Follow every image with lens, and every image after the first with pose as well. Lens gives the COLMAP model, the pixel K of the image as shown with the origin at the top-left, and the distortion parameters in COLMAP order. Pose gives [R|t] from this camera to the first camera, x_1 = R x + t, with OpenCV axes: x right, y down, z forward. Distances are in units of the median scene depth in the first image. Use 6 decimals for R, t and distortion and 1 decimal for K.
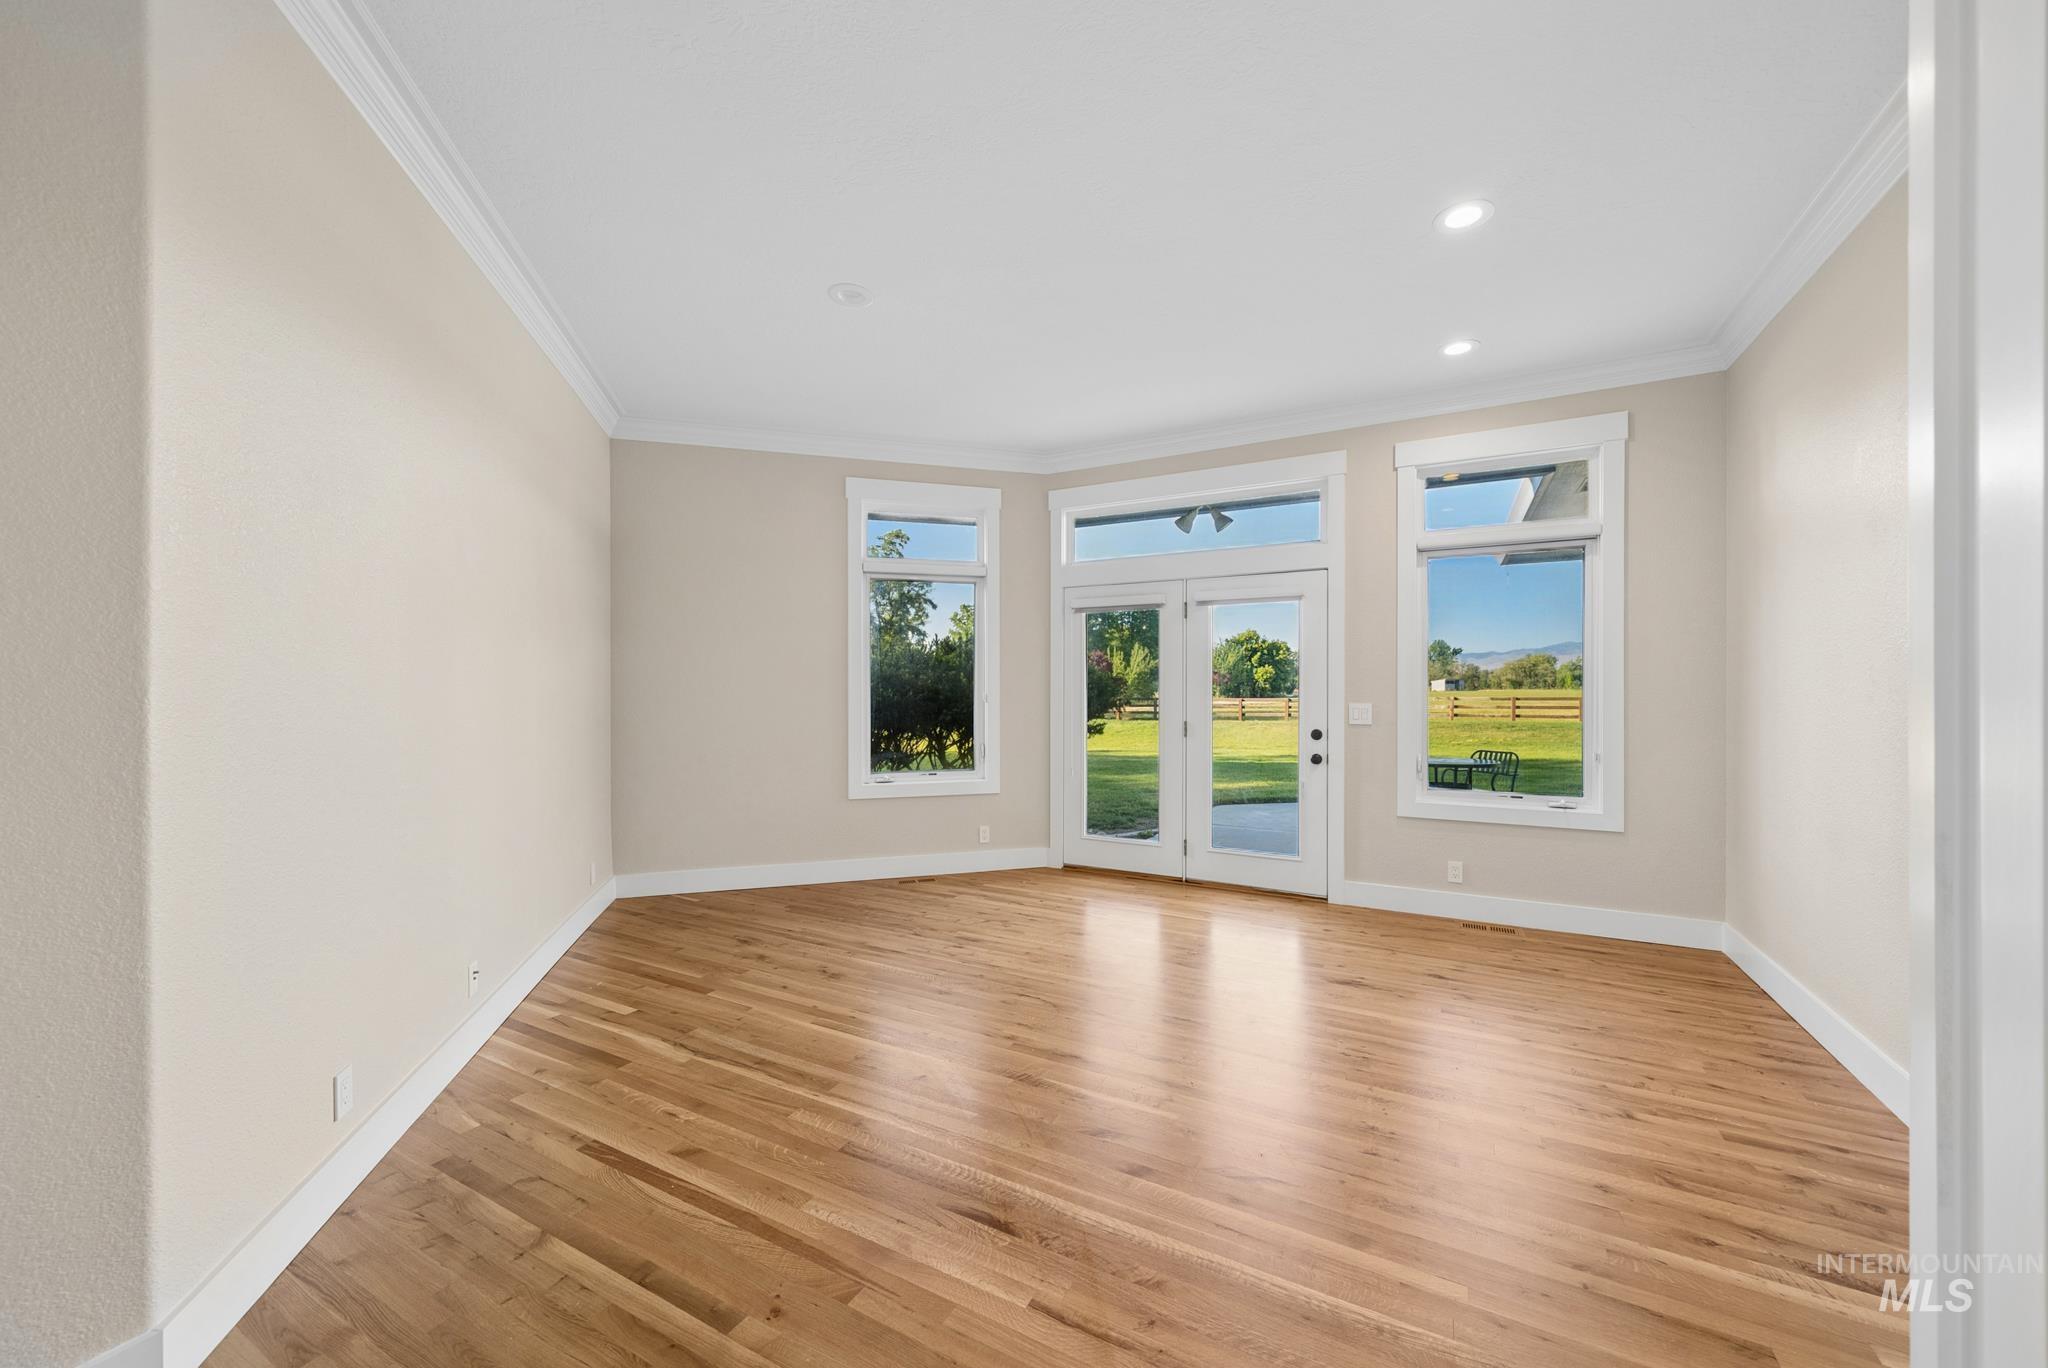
lens RADIAL K [[764.4, 0, 1026.7], [0, 764.4, 696.8], [0, 0, 1]] dist [-0.000739, -0.000422]
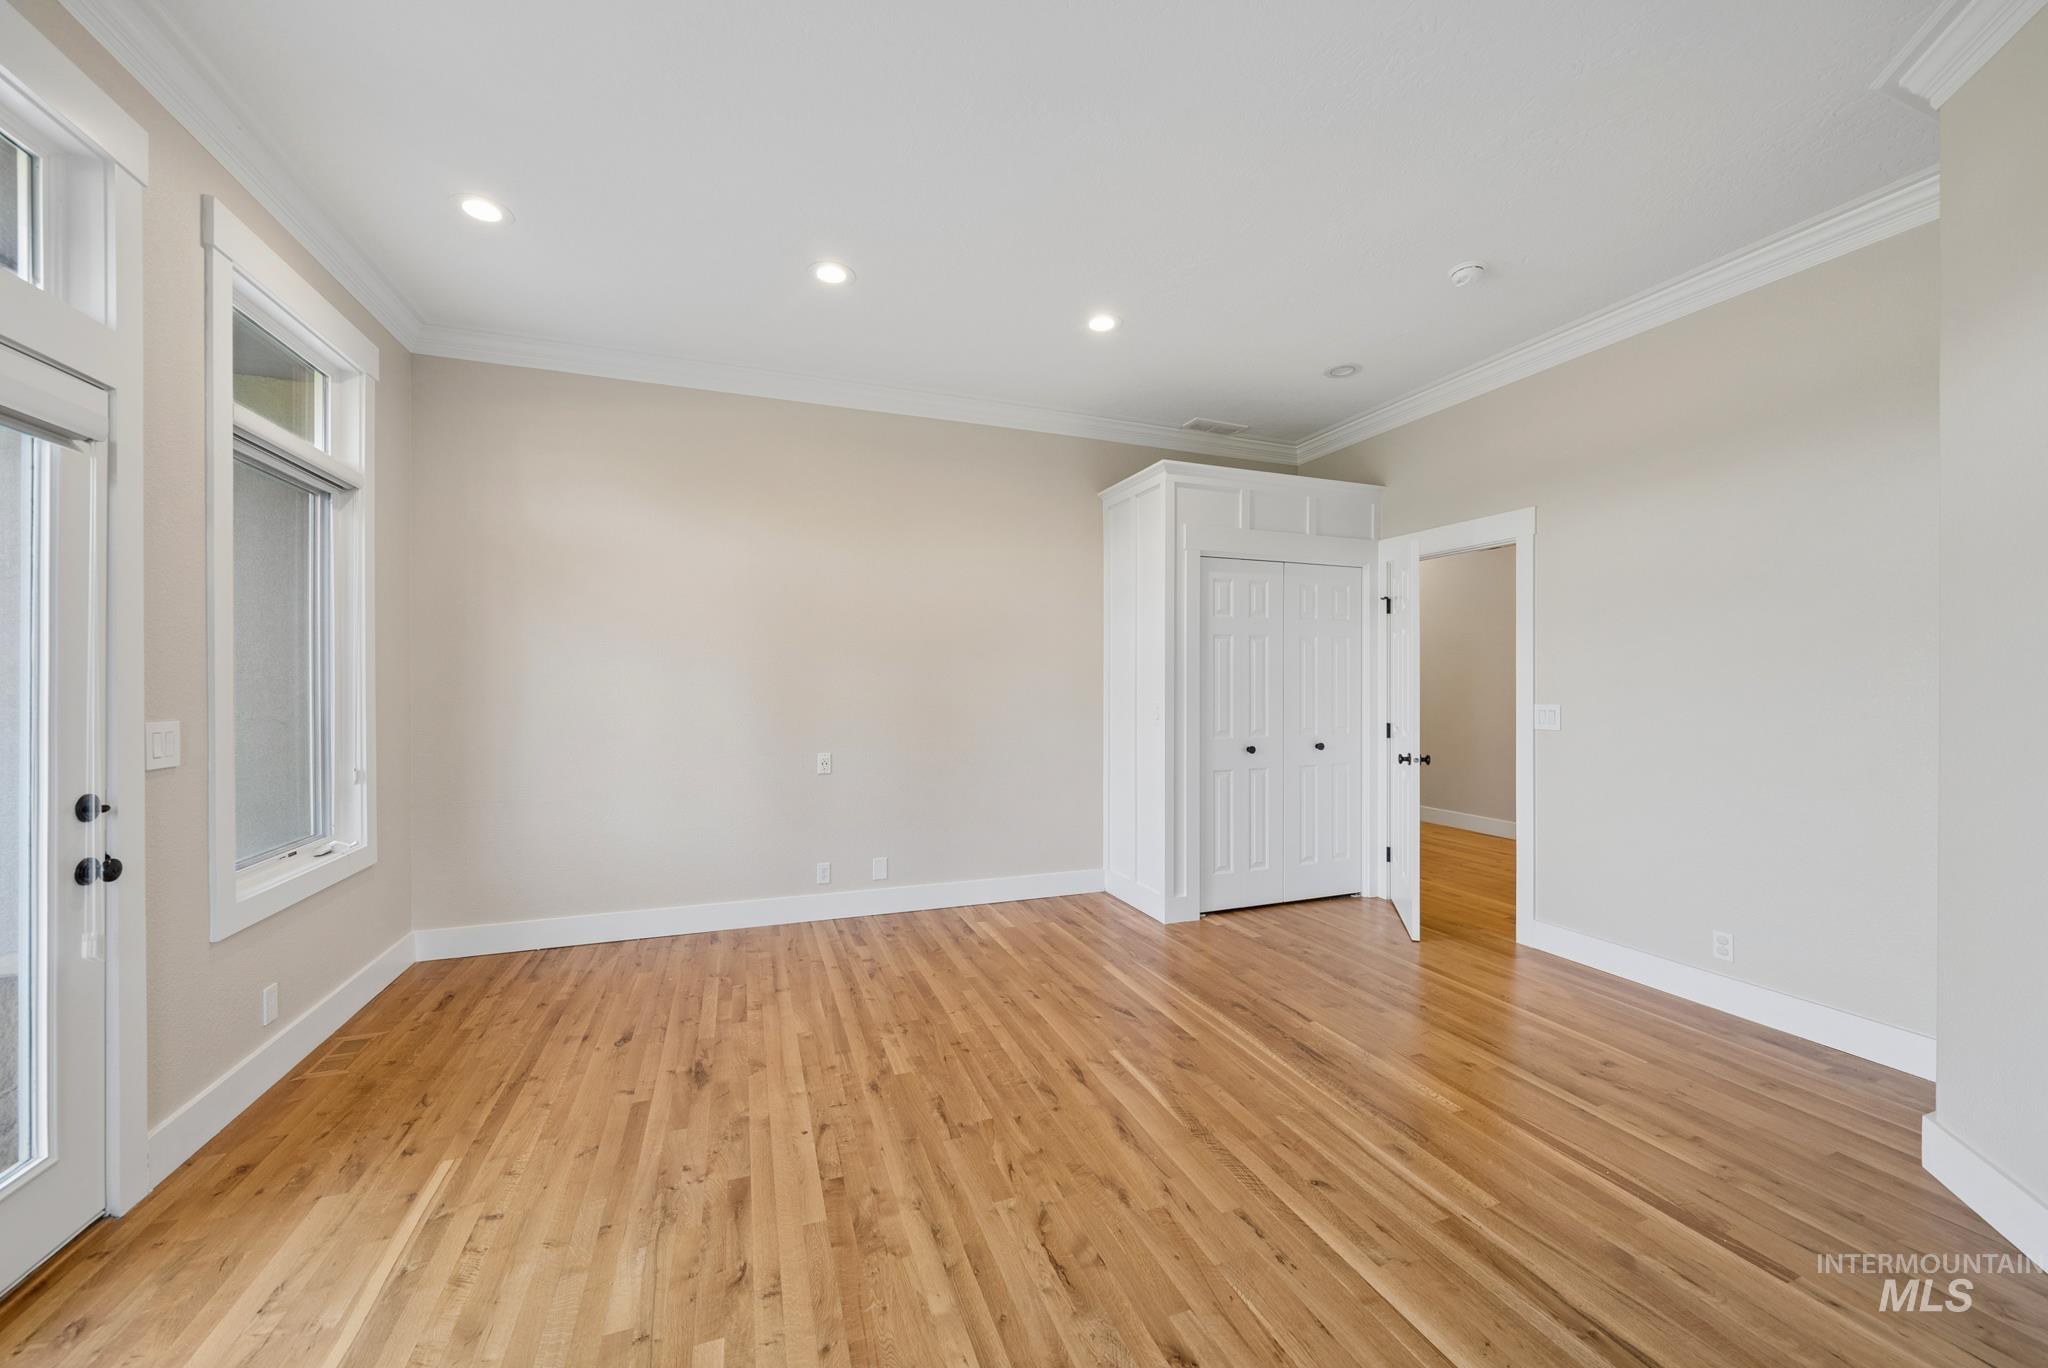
lens RADIAL K [[764.4, 0, 1025.2], [0, 764.4, 680.2], [0, 0, 1]] dist [-0.000739, -0.000422]
pose [[-0.749813, 0.006328, 0.661619, -0.312665], [0.014954, 0.999861, 0.007384, -0.016855], [-0.661480, 0.015430, -0.749804, 1.276826]]
